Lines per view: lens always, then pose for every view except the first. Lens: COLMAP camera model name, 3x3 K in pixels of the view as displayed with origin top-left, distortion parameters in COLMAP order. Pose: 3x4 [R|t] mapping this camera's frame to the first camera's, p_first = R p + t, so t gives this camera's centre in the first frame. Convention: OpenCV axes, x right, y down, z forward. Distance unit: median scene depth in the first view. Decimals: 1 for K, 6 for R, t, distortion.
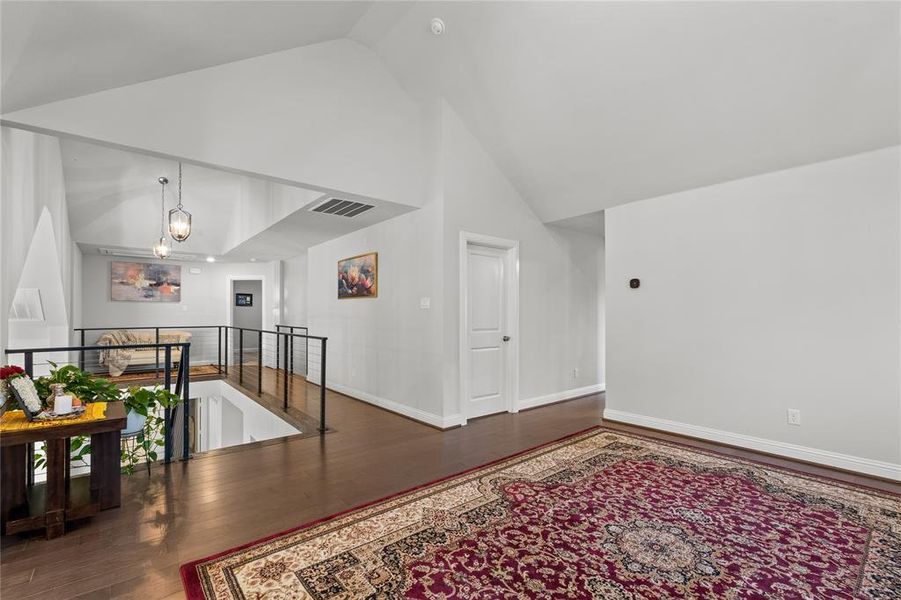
lens RADIAL K [[396.3, 0, 448.1], [0, 396.3, 305.2], [0, 0, 1]] dist [-0.004027, -0.000455]
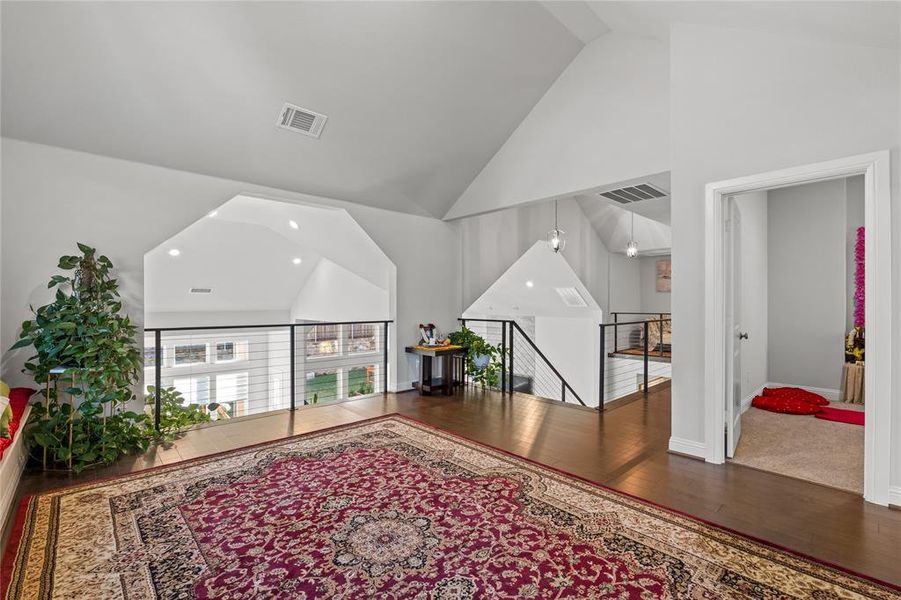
lens RADIAL K [[396.3, 0, 448.1], [0, 396.3, 305.2], [0, 0, 1]] dist [-0.004027, -0.000455]
pose [[-0.049857, -0.003550, 0.998750, -0.361170], [-0.022144, 0.999752, 0.002449, 0.018123], [-0.998511, -0.021995, -0.049923, 0.705097]]
